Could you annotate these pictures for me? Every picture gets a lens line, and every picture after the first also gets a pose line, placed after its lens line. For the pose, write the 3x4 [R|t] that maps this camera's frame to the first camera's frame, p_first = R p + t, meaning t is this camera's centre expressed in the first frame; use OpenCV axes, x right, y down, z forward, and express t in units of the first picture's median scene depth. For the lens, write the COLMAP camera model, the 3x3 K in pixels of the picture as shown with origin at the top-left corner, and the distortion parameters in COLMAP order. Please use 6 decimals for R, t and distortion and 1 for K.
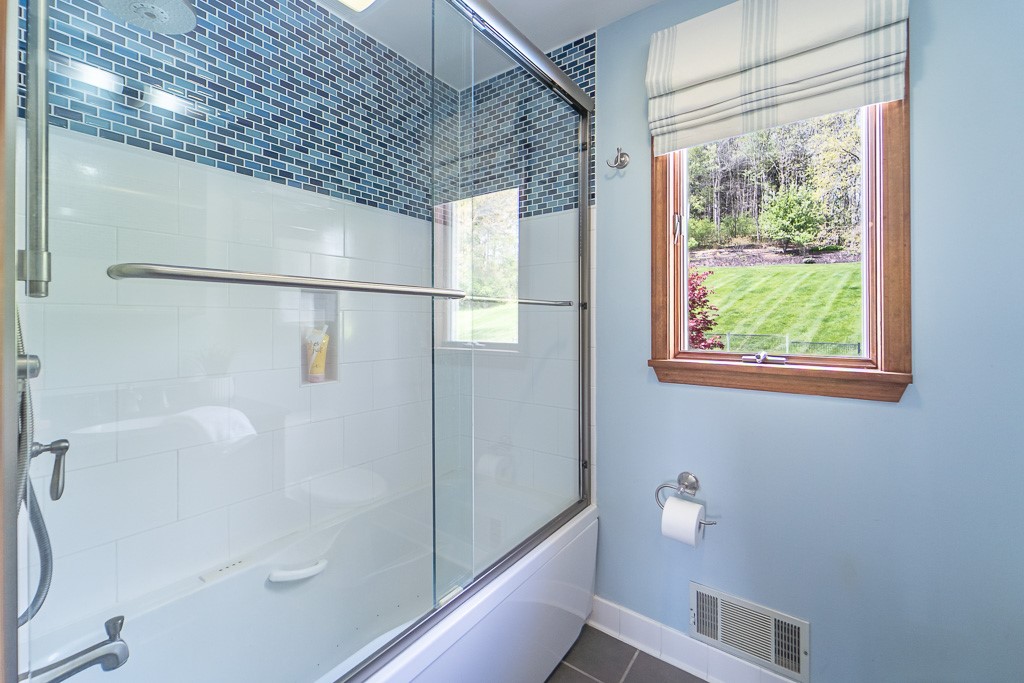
lens RADIAL K [[421.5, 0, 508.3], [0, 421.5, 324.3], [0, 0, 1]] dist [-0.002963, -0.000522]
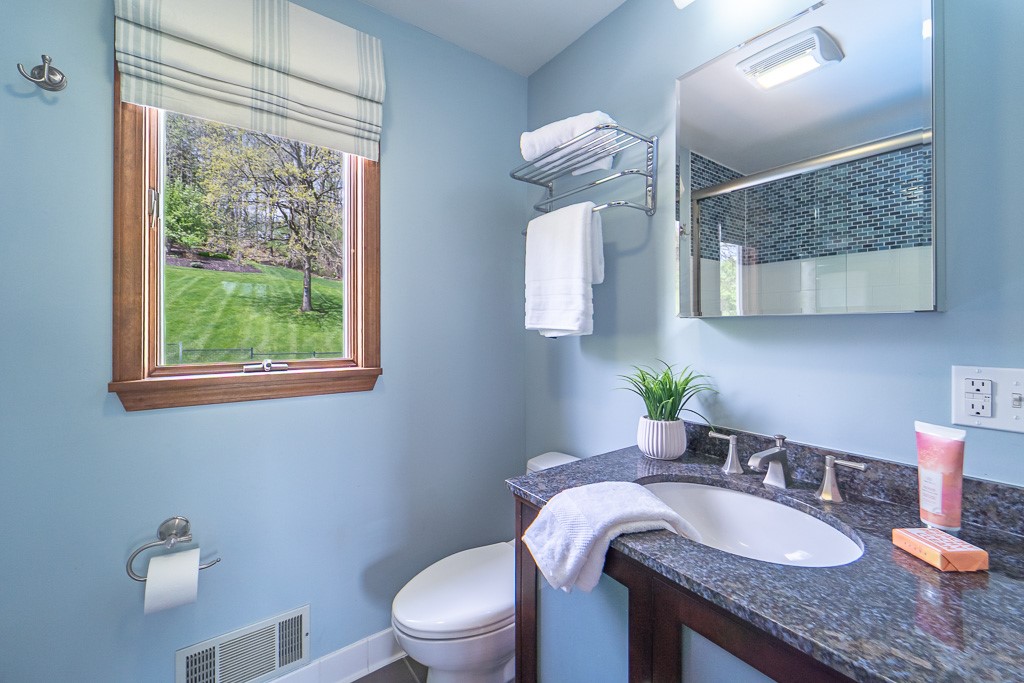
lens RADIAL K [[423.4, 0, 526.7], [0, 423.4, 330.8], [0, 0, 1]] dist [0.001470, 0.000117]
pose [[0.272945, -0.005552, 0.962014, -0.165229], [0.005964, 0.999974, 0.004079, -0.002315], [-0.962011, 0.004624, 0.272971, 0.133156]]
